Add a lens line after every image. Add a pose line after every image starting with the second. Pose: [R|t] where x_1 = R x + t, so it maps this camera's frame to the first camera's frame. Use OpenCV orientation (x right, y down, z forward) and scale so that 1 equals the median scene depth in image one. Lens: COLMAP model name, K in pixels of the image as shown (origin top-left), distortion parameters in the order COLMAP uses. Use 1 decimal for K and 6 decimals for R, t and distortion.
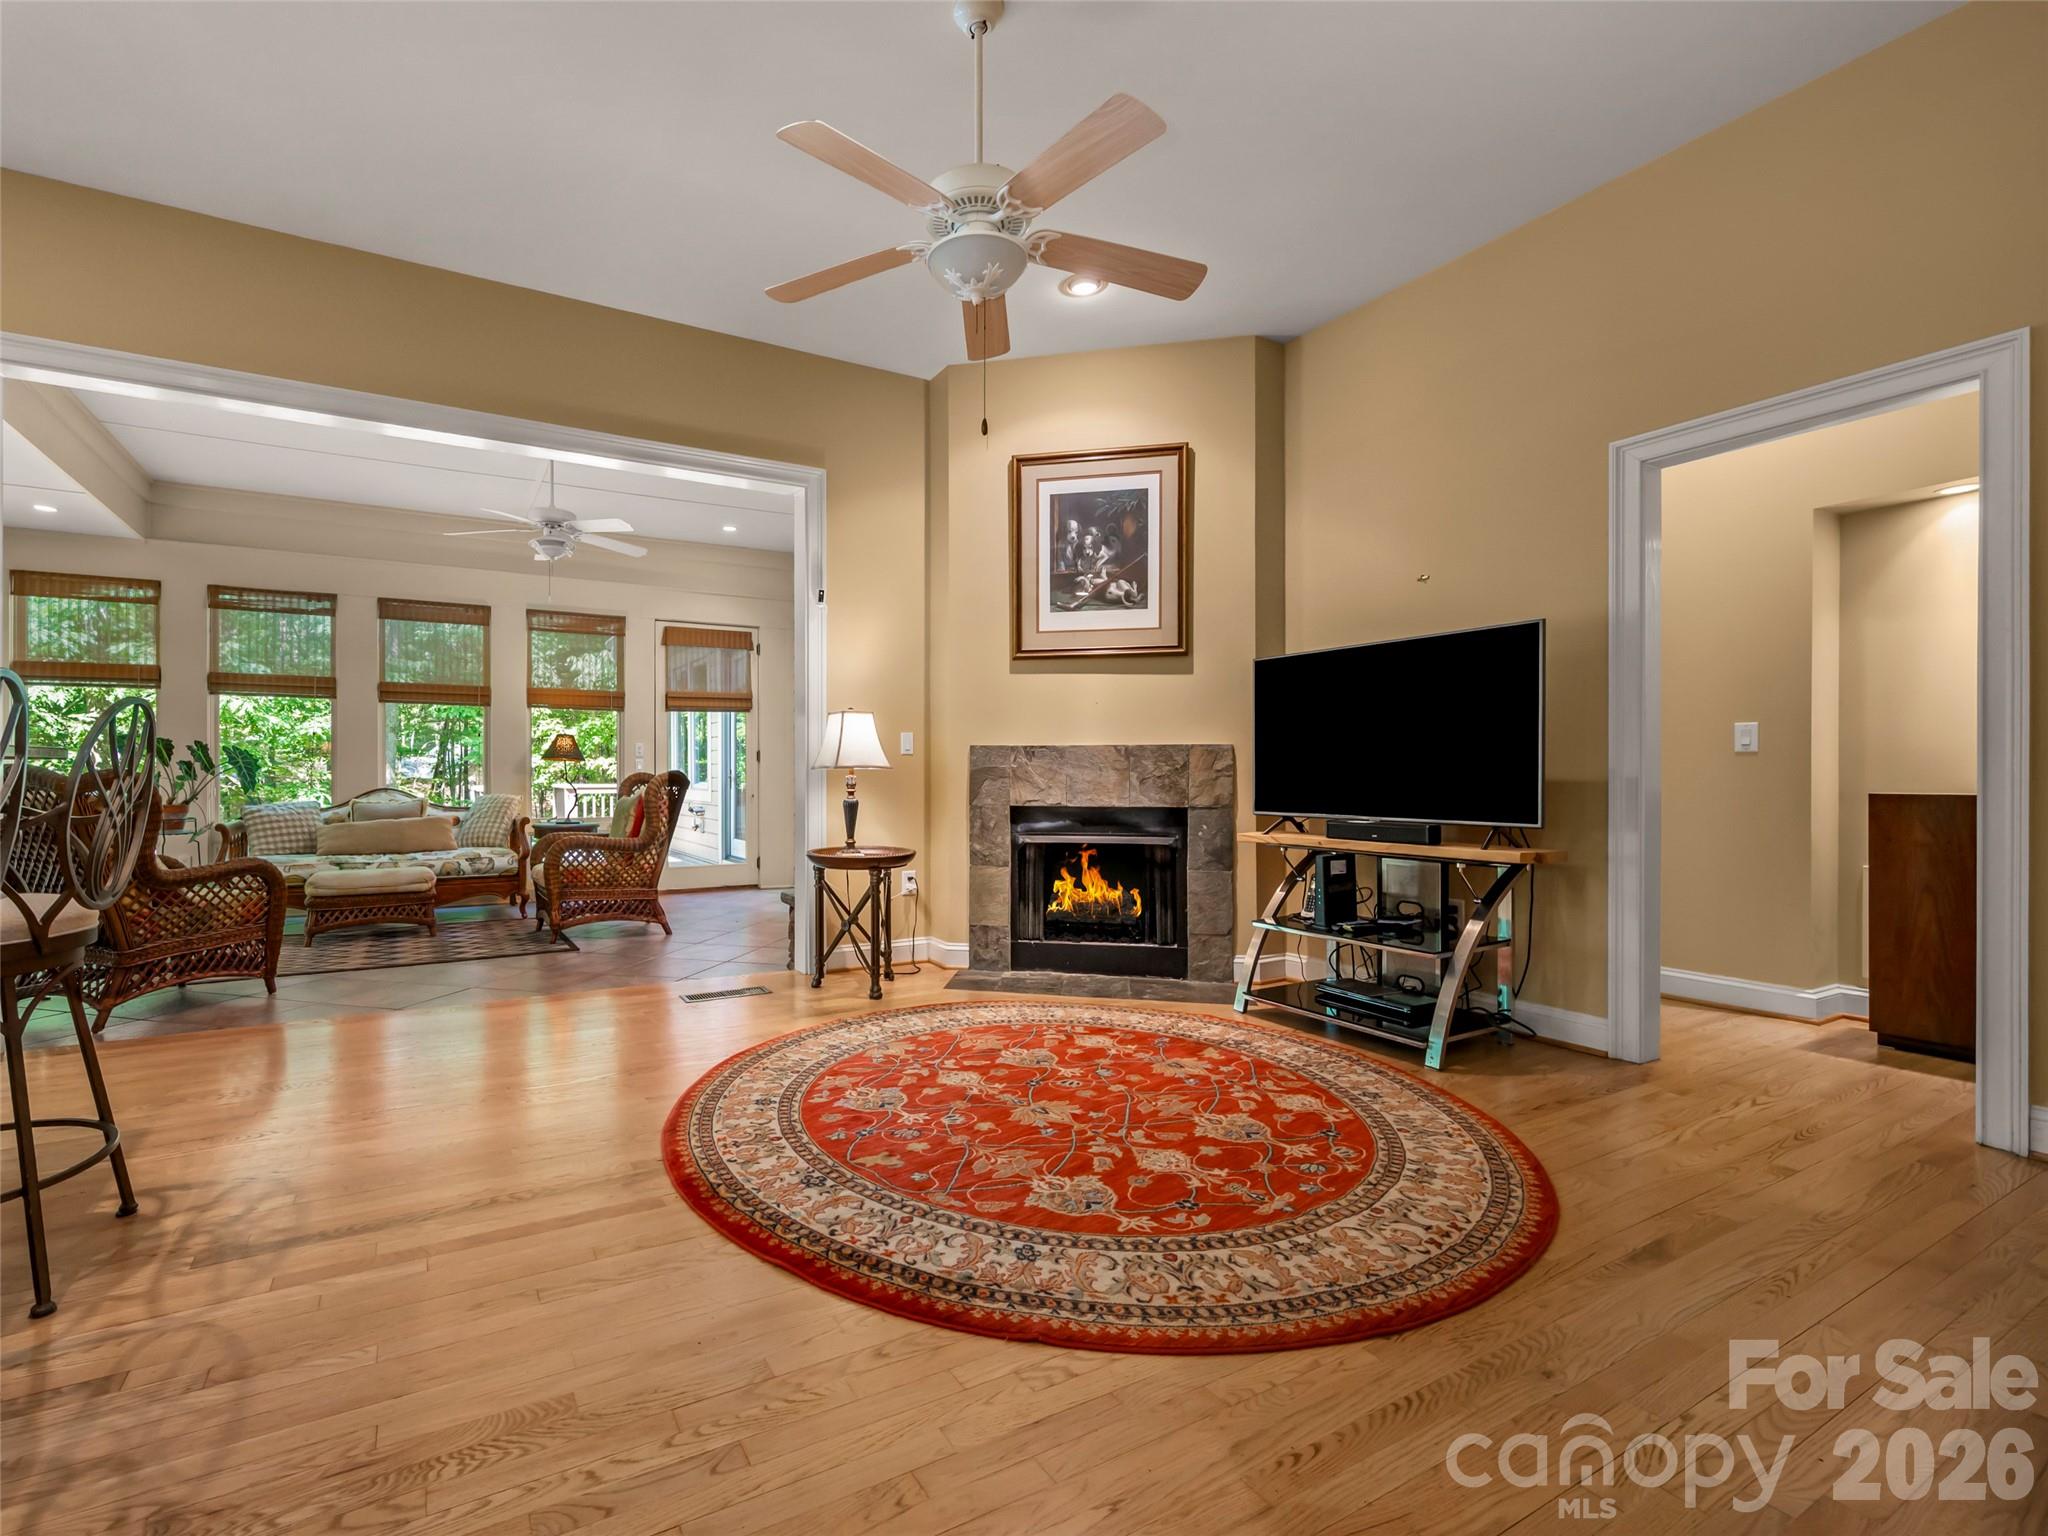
lens RADIAL K [[930.9, 0, 966.2], [0, 930.9, 761.1], [0, 0, 1]] dist [0.001731, 0.000000]
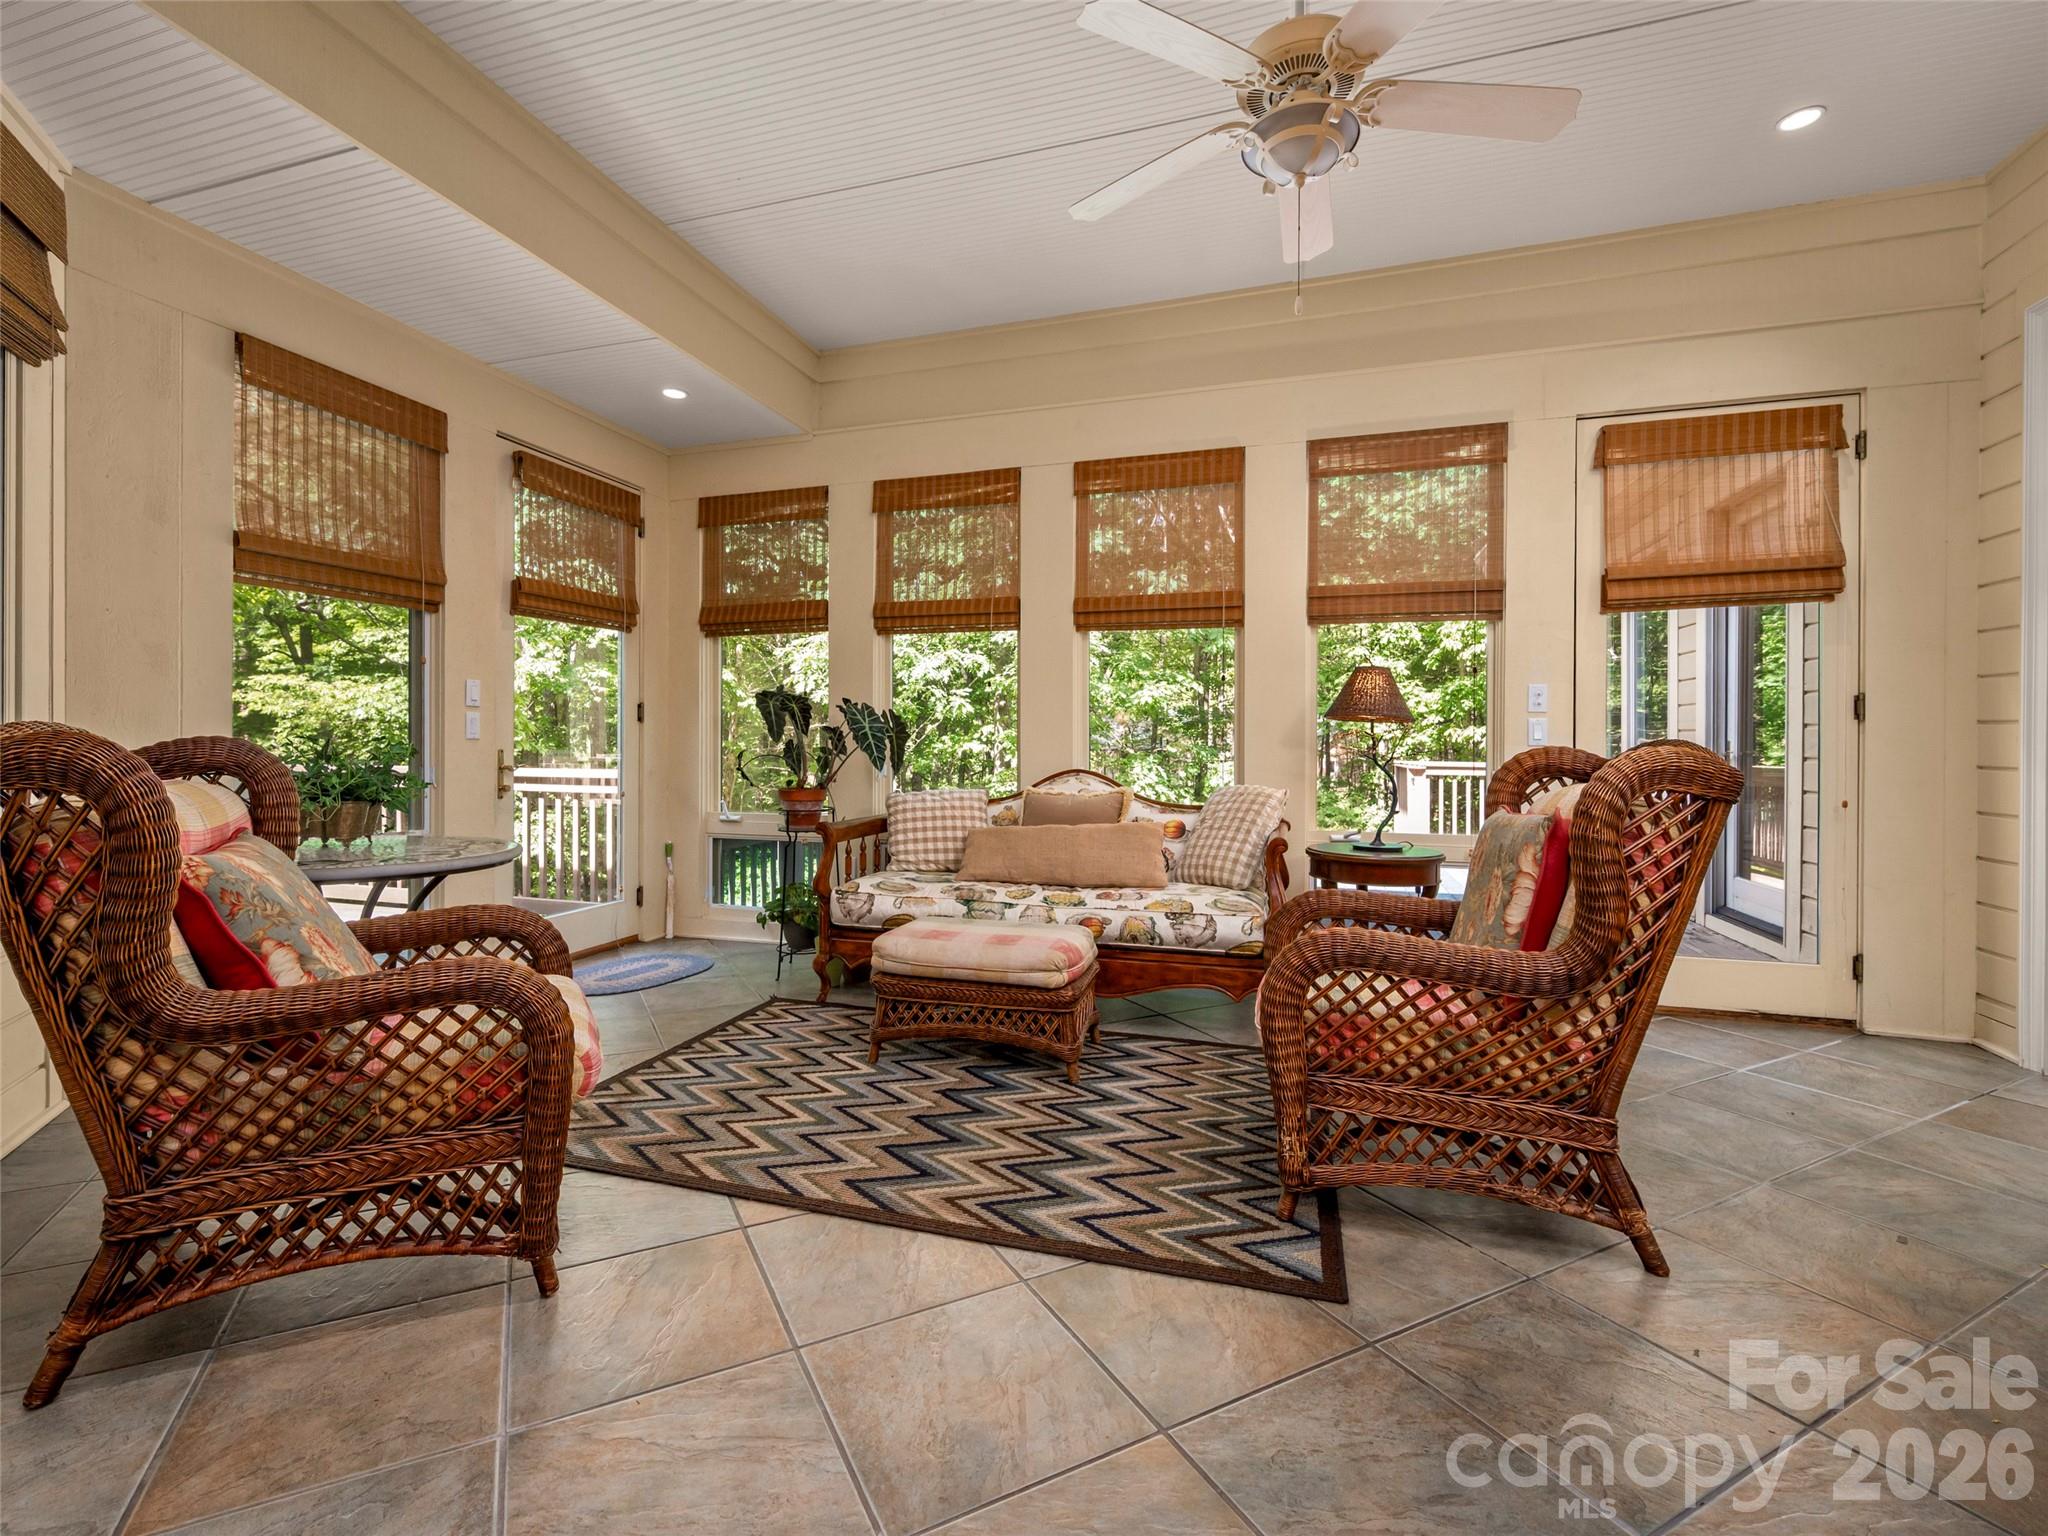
lens RADIAL K [[930.9, 0, 966.2], [0, 930.9, 761.1], [0, 0, 1]] dist [0.001731, 0.000000]
pose [[0.641440, 0.015164, -0.767024, -0.211383], [0.006736, 0.999655, 0.025397, 0.007684], [0.767144, -0.021458, 0.641116, 0.575520]]
